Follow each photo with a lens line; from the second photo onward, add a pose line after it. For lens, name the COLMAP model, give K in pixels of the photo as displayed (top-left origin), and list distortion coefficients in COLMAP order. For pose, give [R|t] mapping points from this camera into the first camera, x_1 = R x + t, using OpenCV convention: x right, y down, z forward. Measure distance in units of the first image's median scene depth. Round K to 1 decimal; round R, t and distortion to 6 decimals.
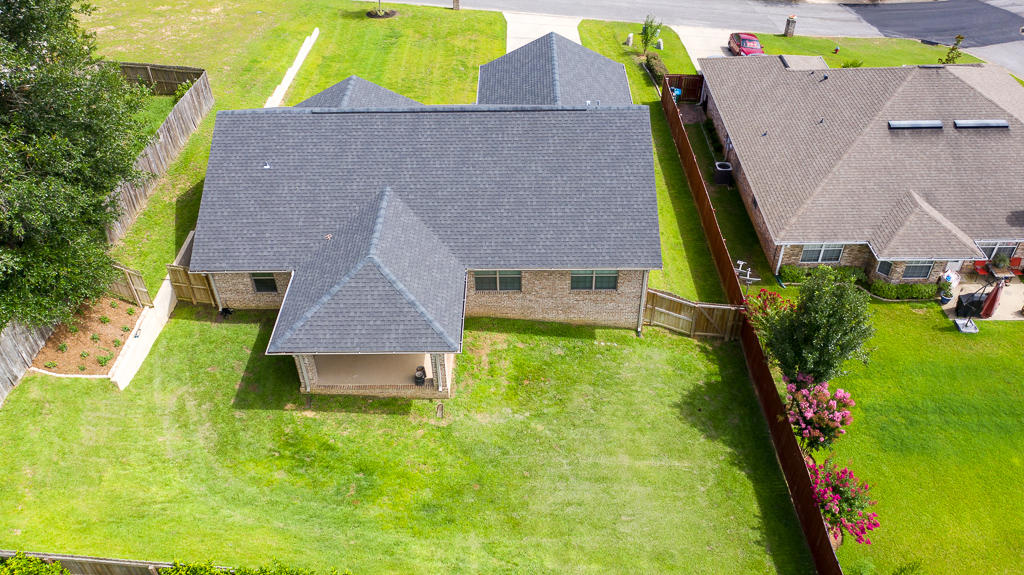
lens RADIAL K [[799.0, 0, 512.0], [0, 799.0, 287.5], [0, 0, 1]] dist [-0.005734, 0.001062]
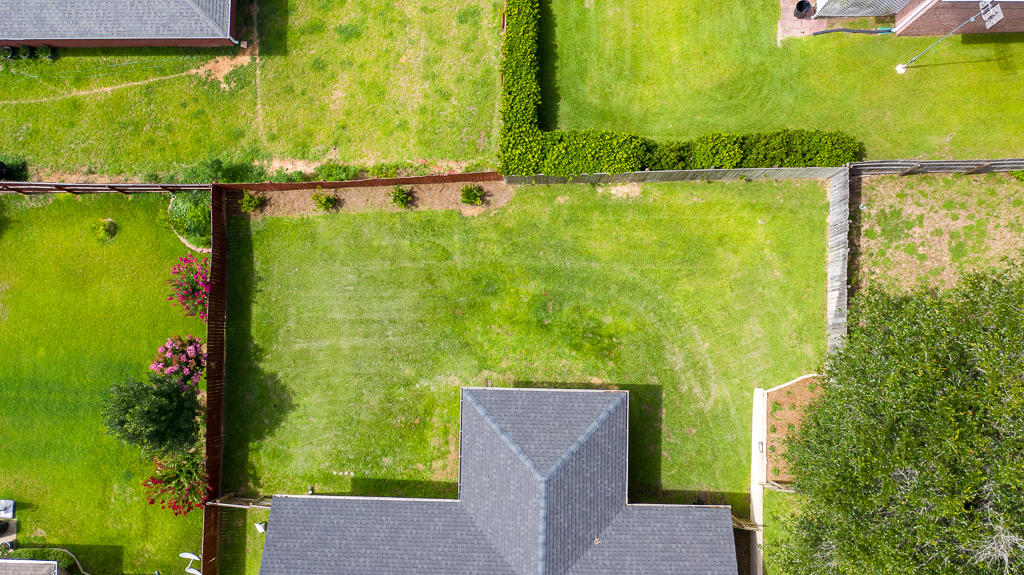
lens RADIAL K [[799.0, 0, 512.0], [0, 799.0, 287.5], [0, 0, 1]] dist [-0.005734, 0.001062]
pose [[-0.999158, -0.010830, 0.039560, -0.171985], [0.038359, -0.588255, 0.807765, -0.732390], [0.014523, 0.808603, 0.588176, 0.174963]]
